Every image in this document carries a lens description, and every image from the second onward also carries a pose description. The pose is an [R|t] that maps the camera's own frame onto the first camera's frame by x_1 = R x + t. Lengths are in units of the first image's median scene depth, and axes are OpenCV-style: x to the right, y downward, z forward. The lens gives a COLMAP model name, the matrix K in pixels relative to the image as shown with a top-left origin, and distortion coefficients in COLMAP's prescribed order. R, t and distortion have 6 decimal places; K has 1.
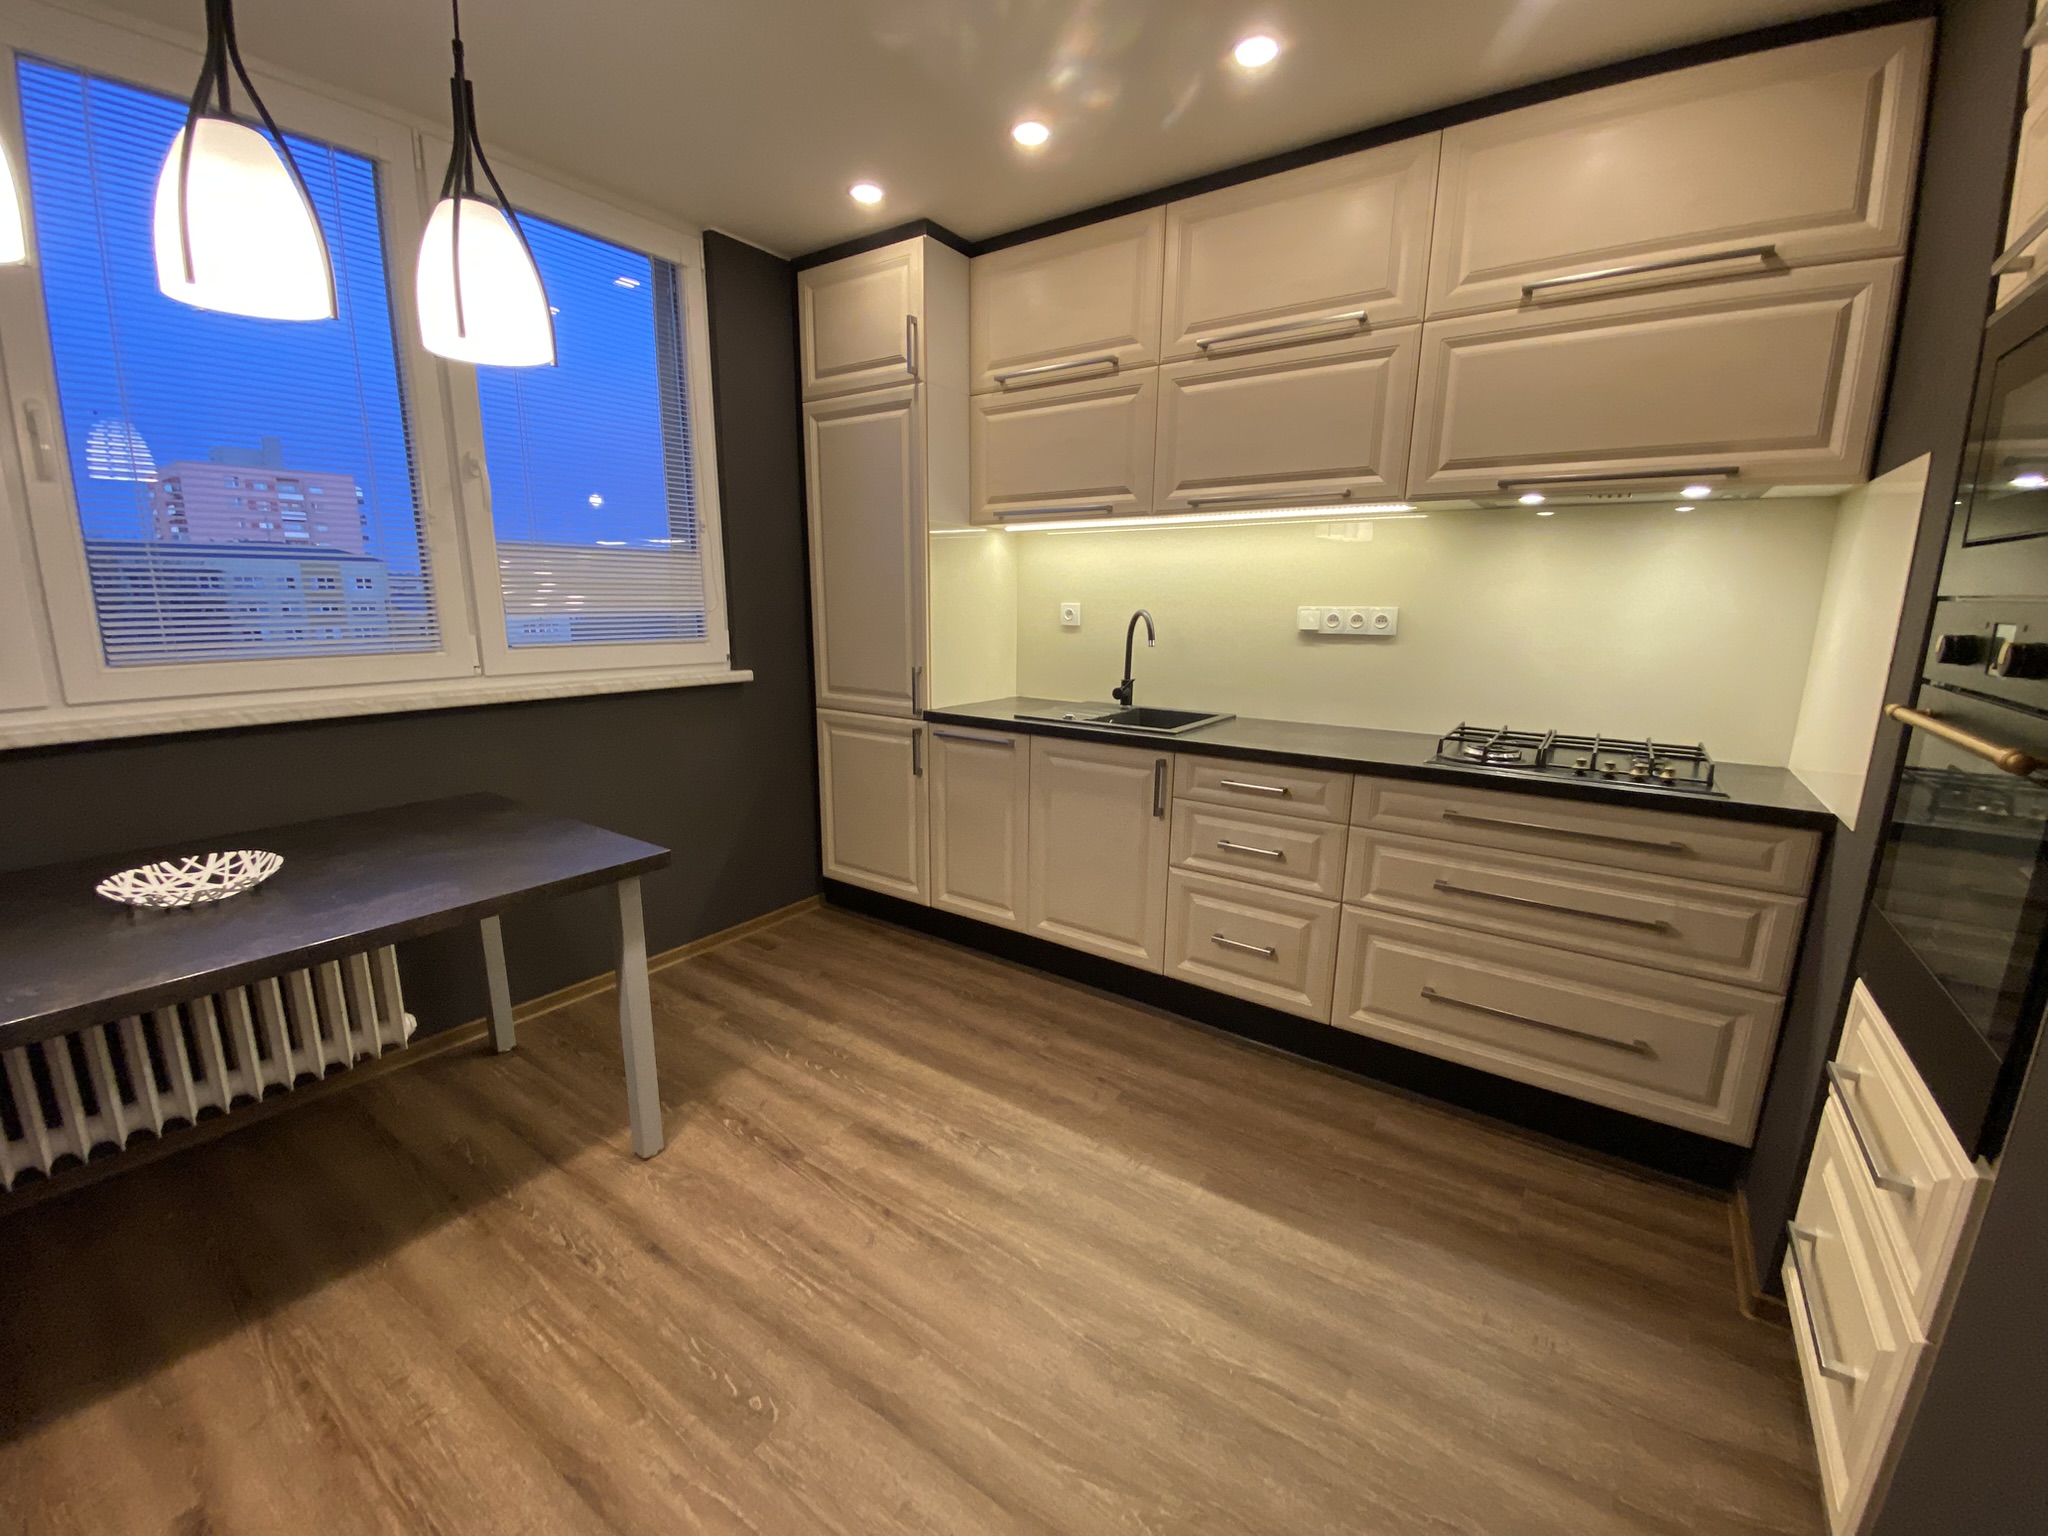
lens RADIAL K [[834.6, 0, 1016.8], [0, 834.6, 775.4], [0, 0, 1]] dist [0.027953, -0.021352]
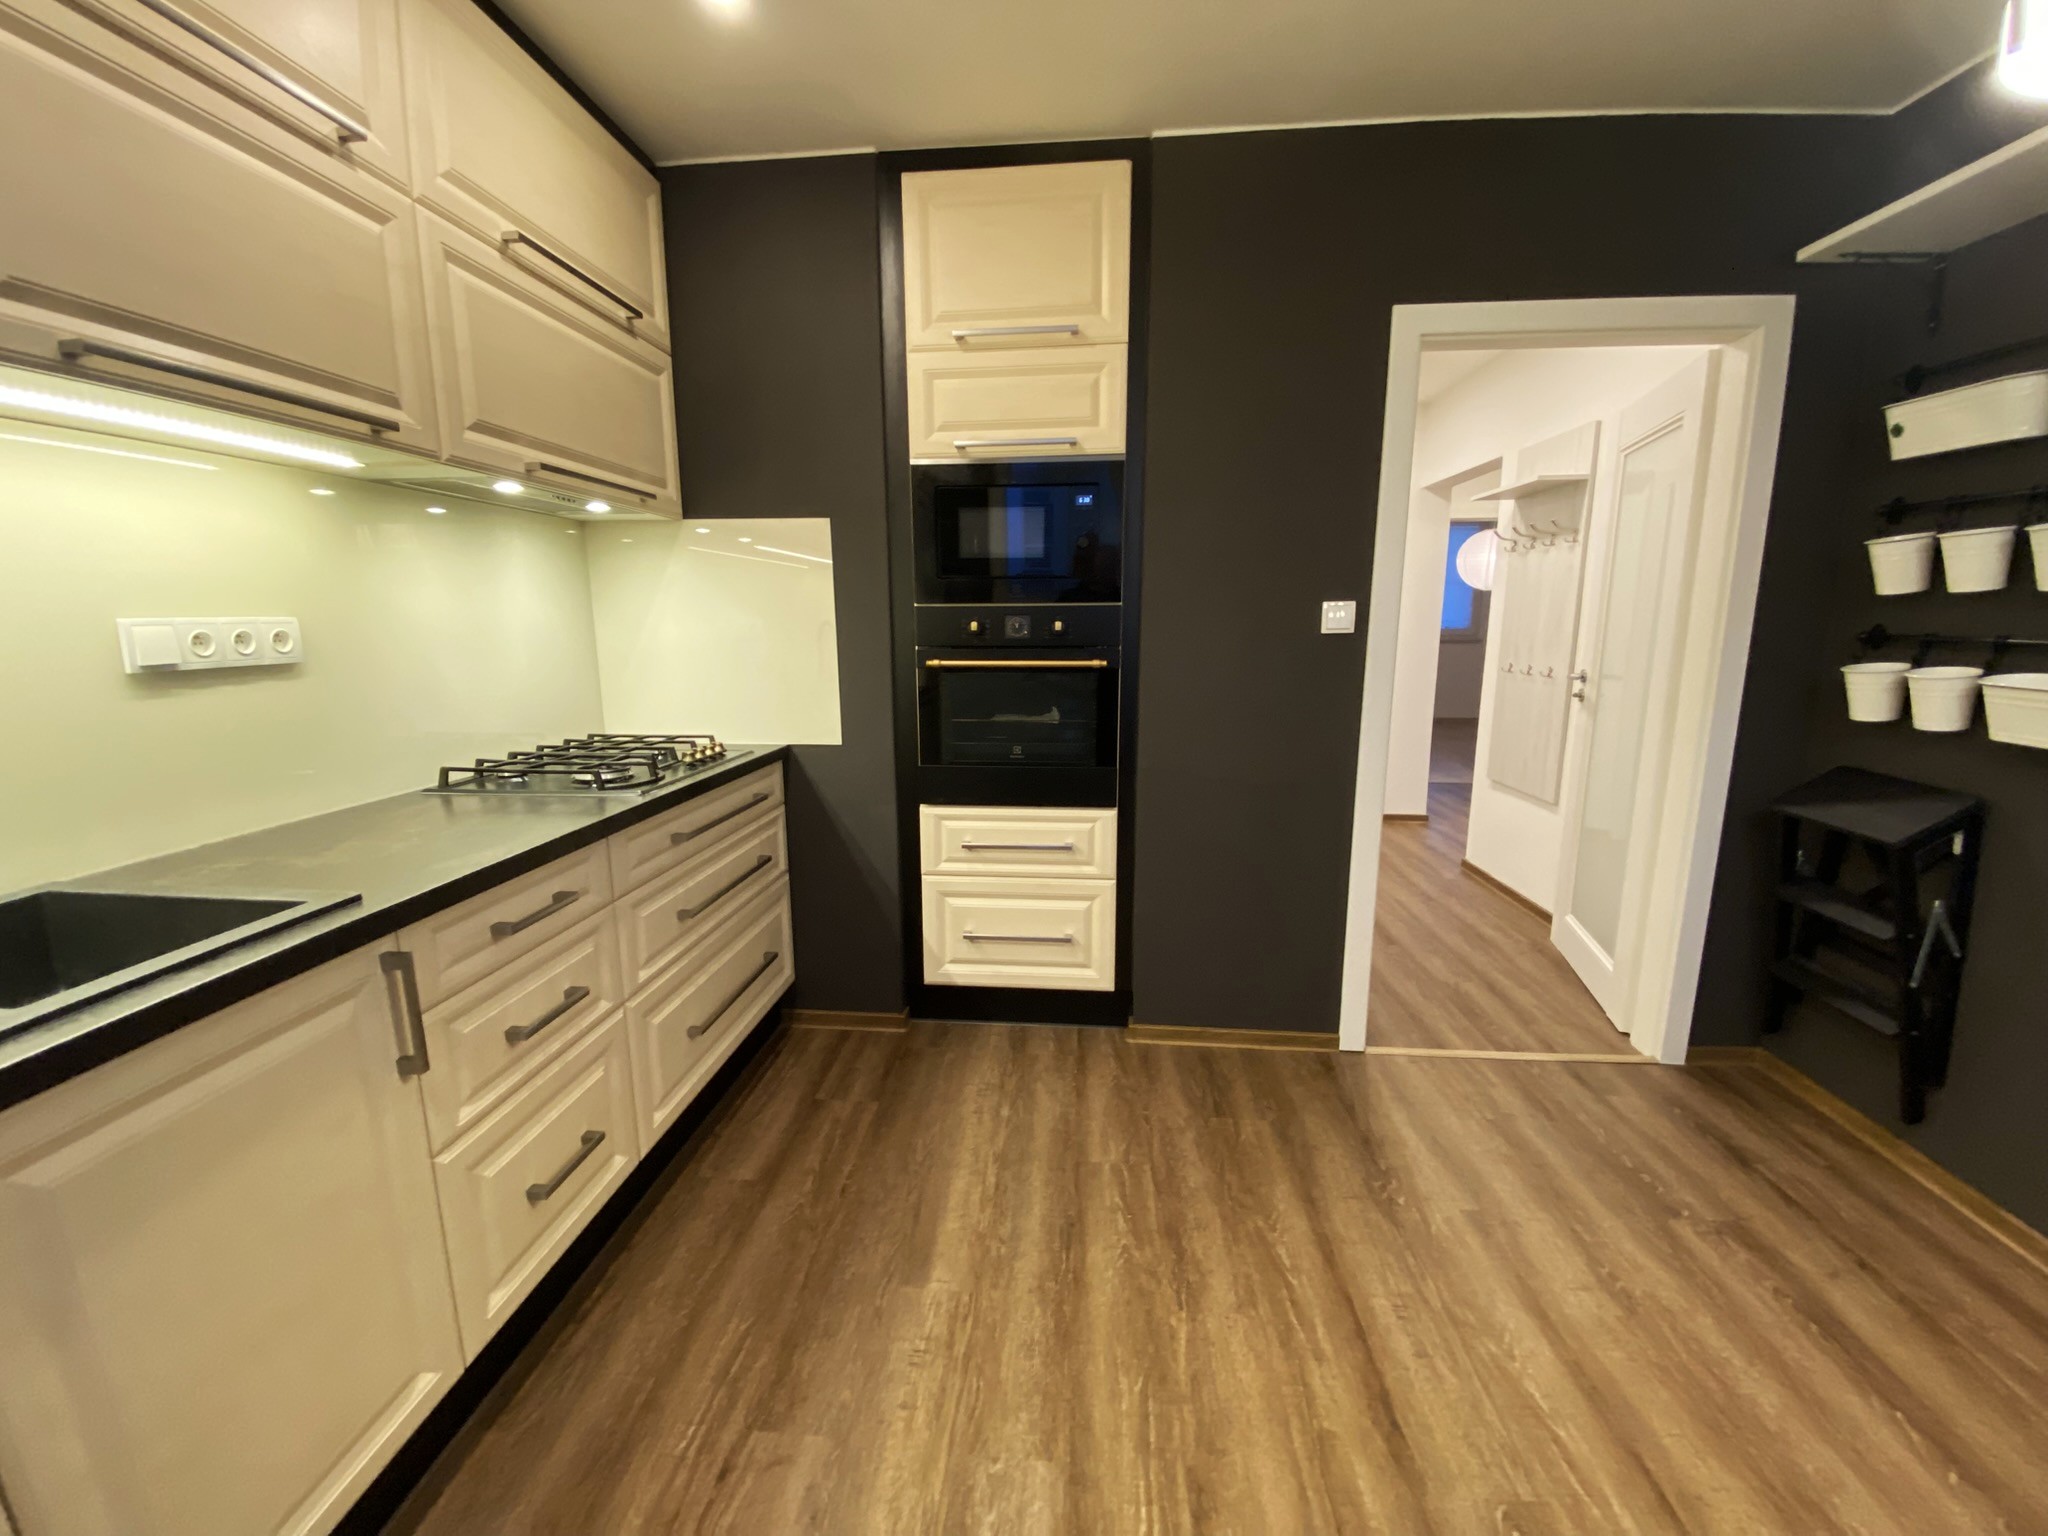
lens RADIAL K [[834.6, 0, 1016.8], [0, 834.6, 775.4], [0, 0, 1]] dist [0.027953, -0.021352]
pose [[-0.499894, -0.169392, 0.849360, -0.393082], [0.180652, 0.938723, 0.293538, -0.197161], [-0.847037, 0.300176, -0.438660, 0.956838]]
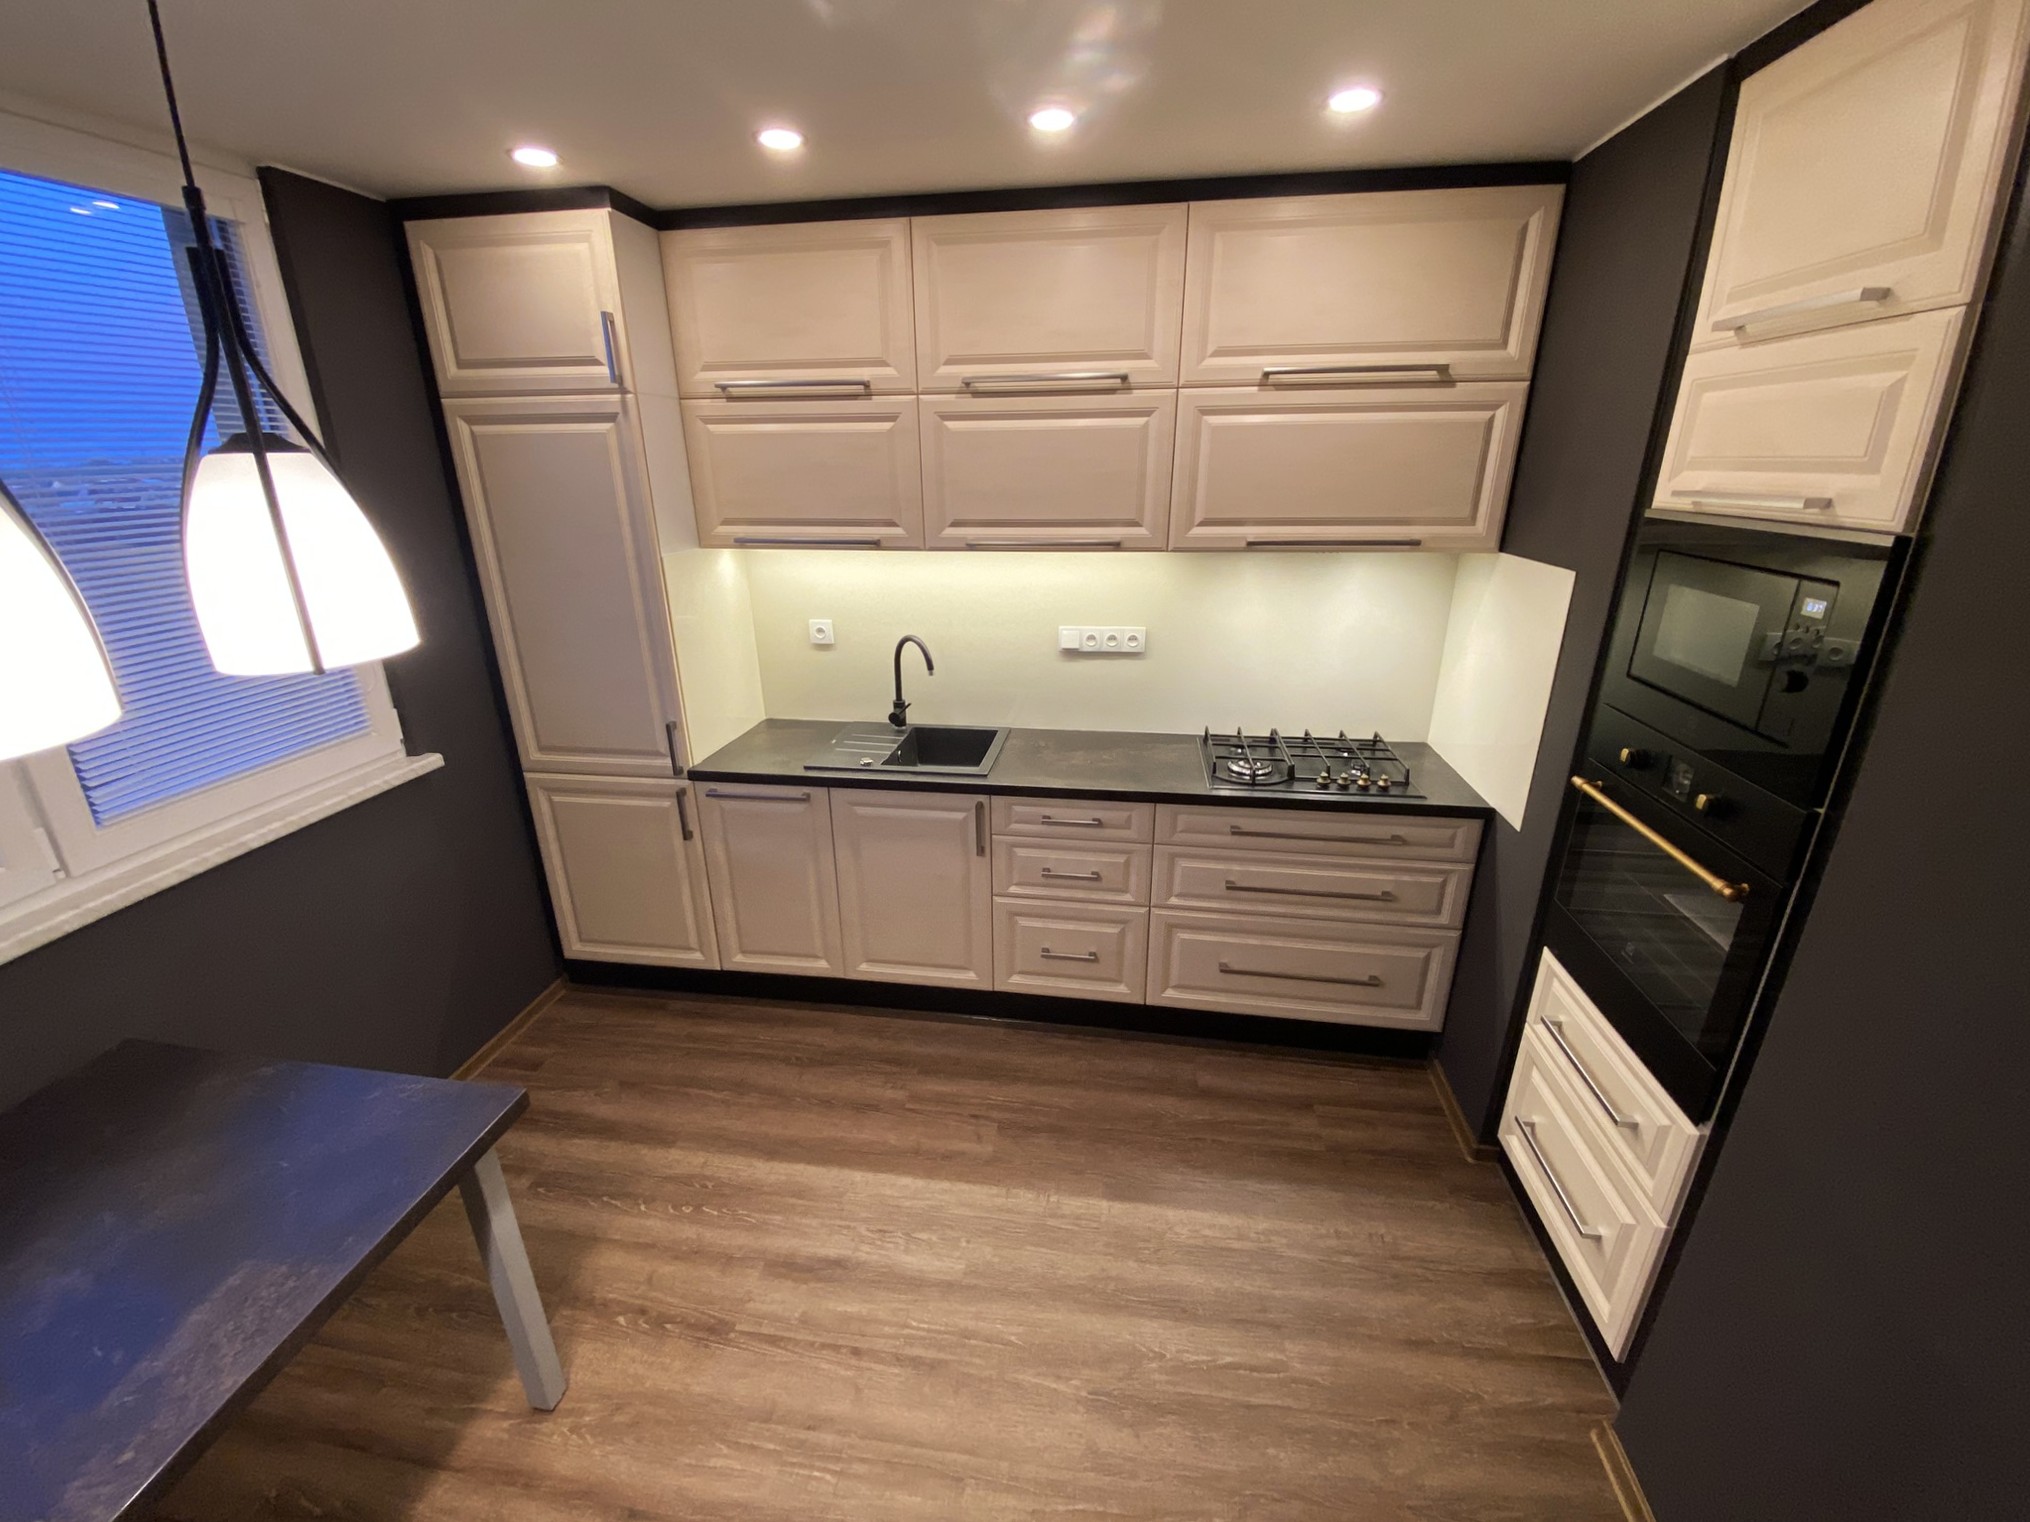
lens RADIAL K [[844.6, 0, 1007.5], [0, 844.6, 768.3], [0, 0, 1]] dist [0.056089, -0.038275]
pose [[0.893941, -0.173826, 0.413102, -0.235916], [0.114129, 0.979628, 0.165237, -0.248391], [-0.433409, -0.100566, 0.895569, 0.057041]]
